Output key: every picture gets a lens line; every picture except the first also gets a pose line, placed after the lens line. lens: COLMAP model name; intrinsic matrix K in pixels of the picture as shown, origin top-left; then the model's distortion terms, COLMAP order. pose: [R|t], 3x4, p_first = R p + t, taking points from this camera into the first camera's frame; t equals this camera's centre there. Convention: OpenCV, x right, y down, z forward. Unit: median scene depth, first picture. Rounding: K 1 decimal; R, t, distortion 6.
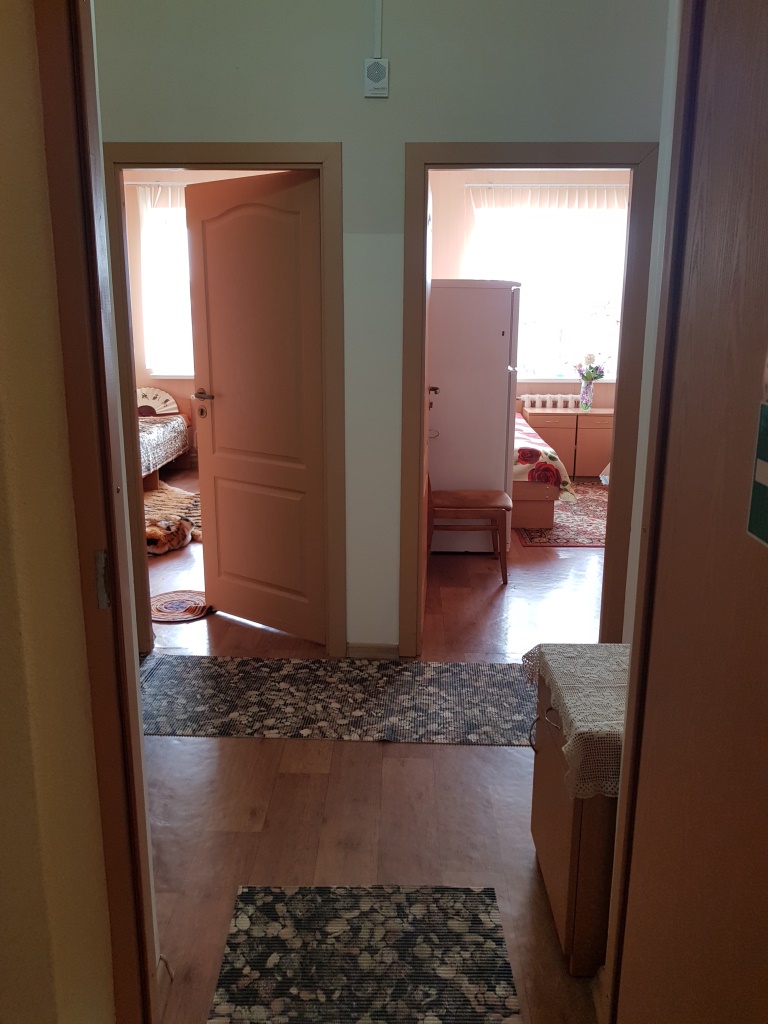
lens RADIAL K [[806.8, 0, 383.8], [0, 806.8, 511.0], [0, 0, 1]] dist [-0.004296, -0.000983]
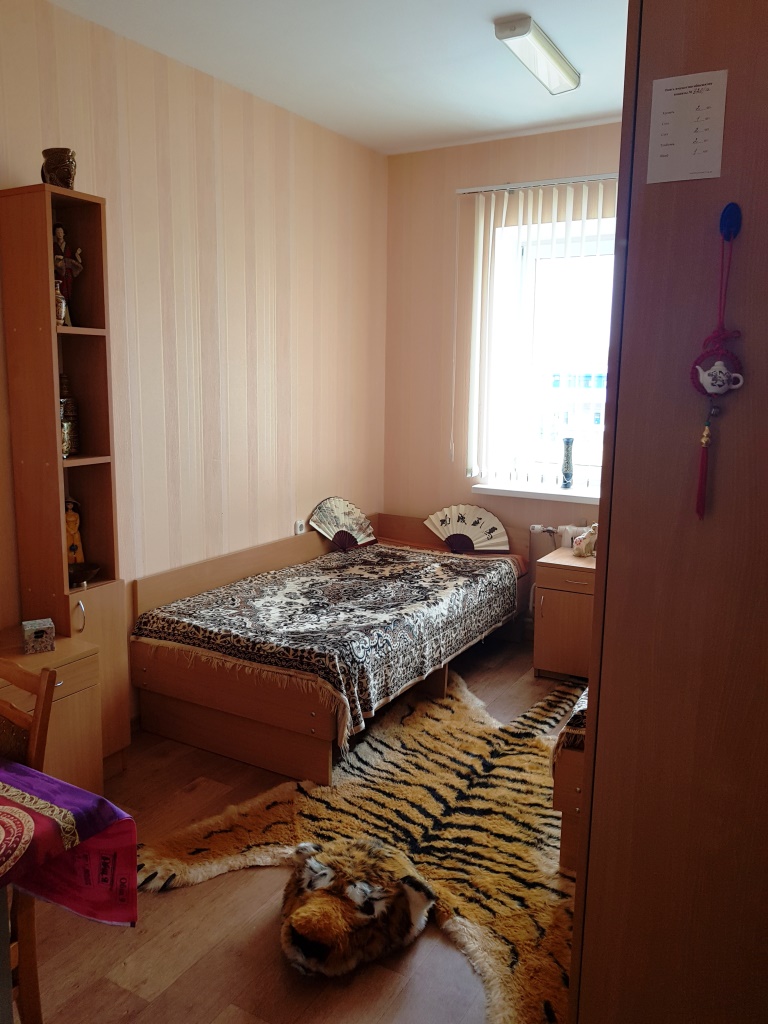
lens RADIAL K [[806.8, 0, 383.9], [0, 806.8, 511.3], [0, 0, 1]] dist [-0.004296, -0.000983]
pose [[0.879077, 0.082562, -0.469475, -0.055990], [-0.119396, 0.991628, -0.049177, -0.113719], [0.461485, 0.099284, 0.881575, 0.429973]]
